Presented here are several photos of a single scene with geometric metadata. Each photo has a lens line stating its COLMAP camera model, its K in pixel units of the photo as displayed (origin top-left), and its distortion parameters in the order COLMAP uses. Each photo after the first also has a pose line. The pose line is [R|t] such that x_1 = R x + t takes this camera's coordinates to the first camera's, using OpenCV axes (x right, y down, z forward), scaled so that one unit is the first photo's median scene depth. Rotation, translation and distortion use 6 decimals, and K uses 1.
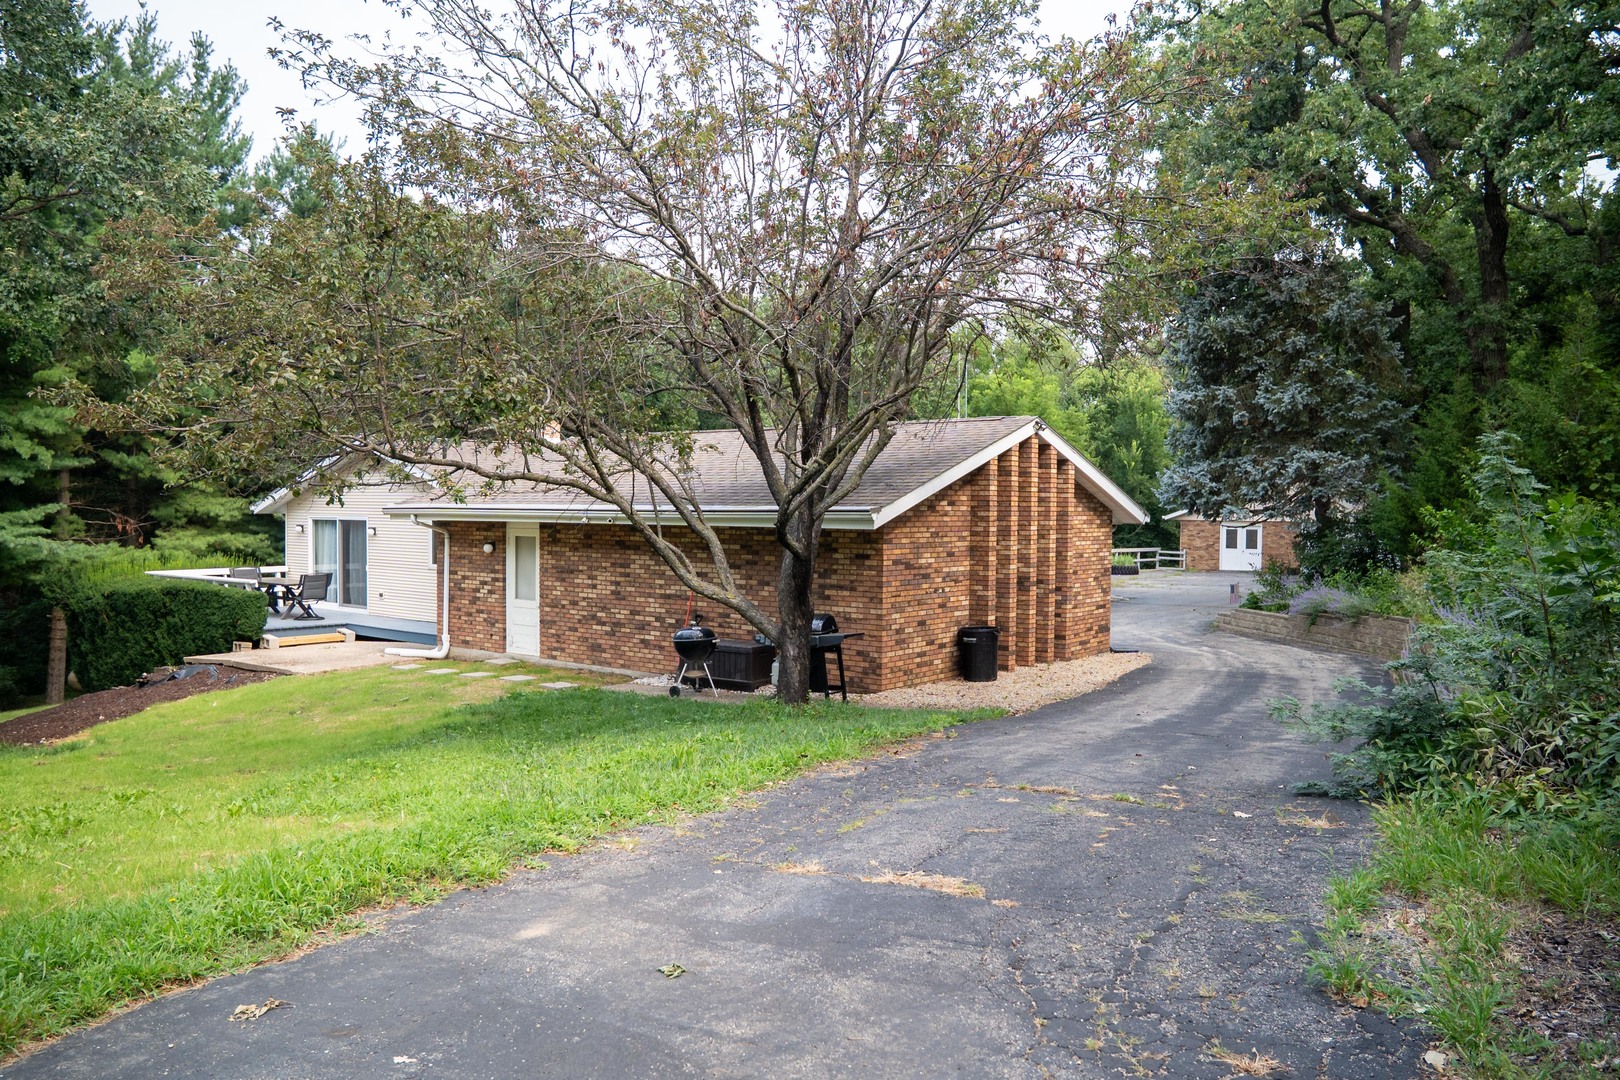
lens RADIAL K [[1232.8, 0, 798.8], [0, 1232.8, 533.0], [0, 0, 1]] dist [-0.098284, 0.071302]
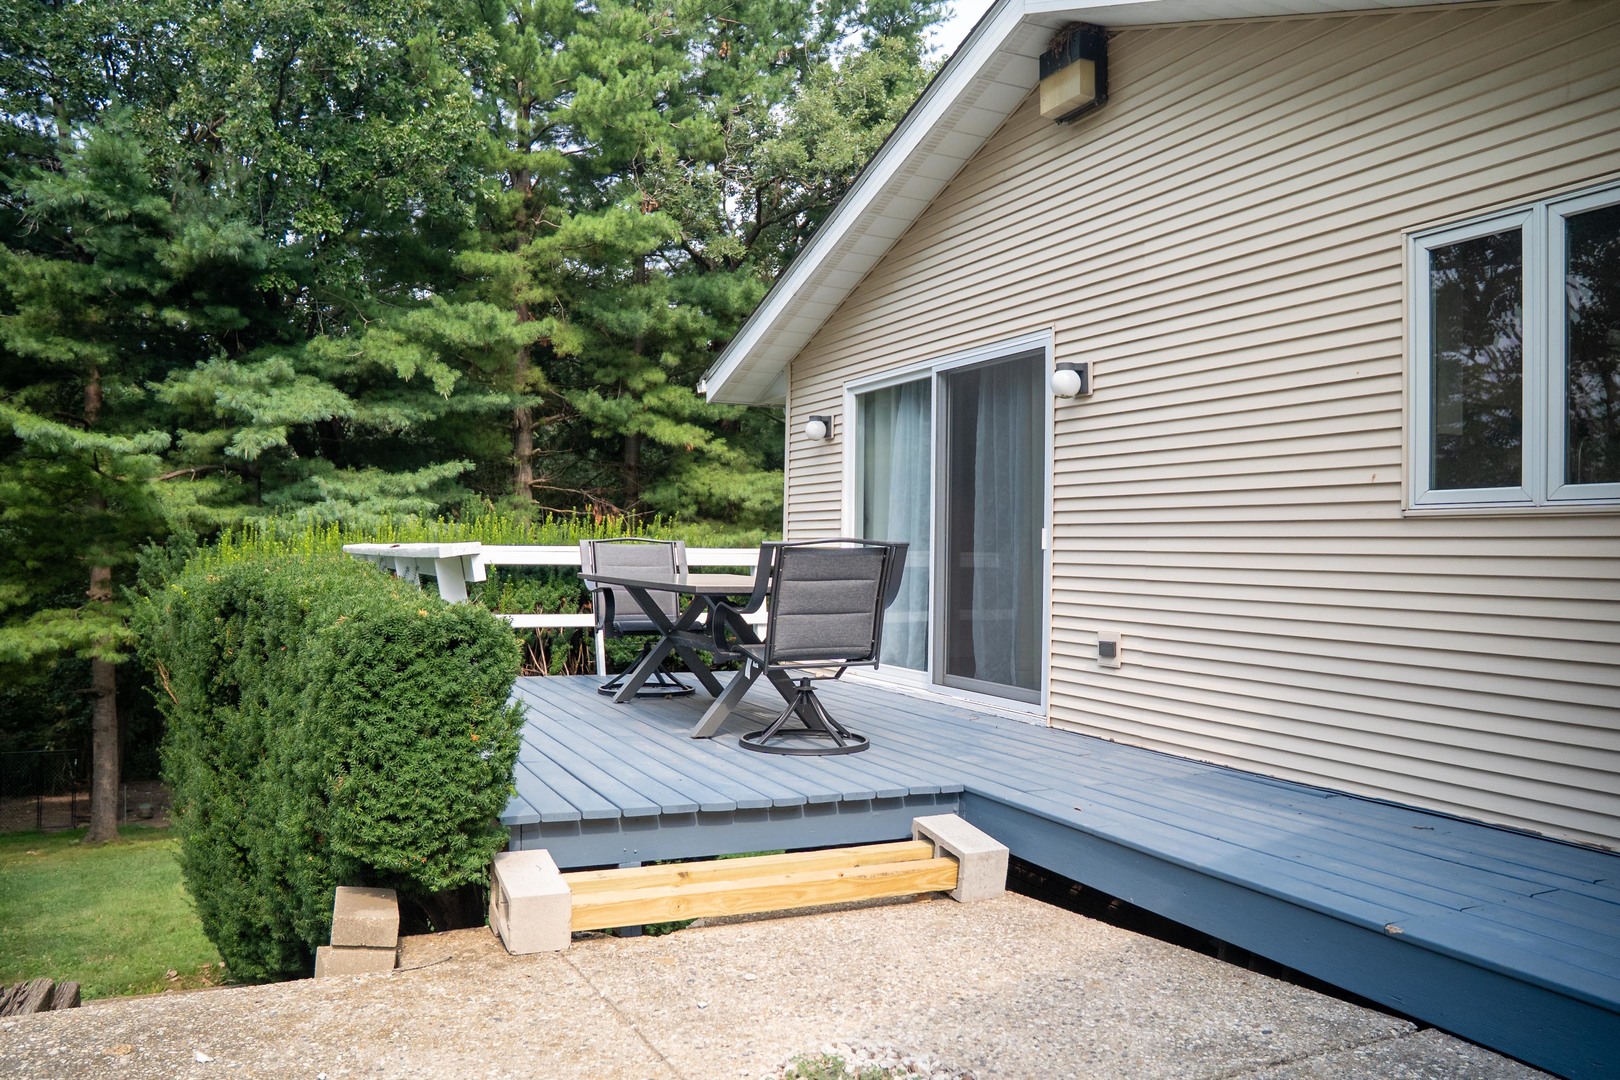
lens RADIAL K [[1232.8, 0, 805.5], [0, 1232.8, 542.3], [0, 0, 1]] dist [-0.098284, 0.071302]
pose [[0.891358, 0.004135, -0.453282, -0.269729], [-0.020938, 0.999267, -0.032058, 0.036765], [0.452817, 0.038066, 0.890791, 0.716474]]
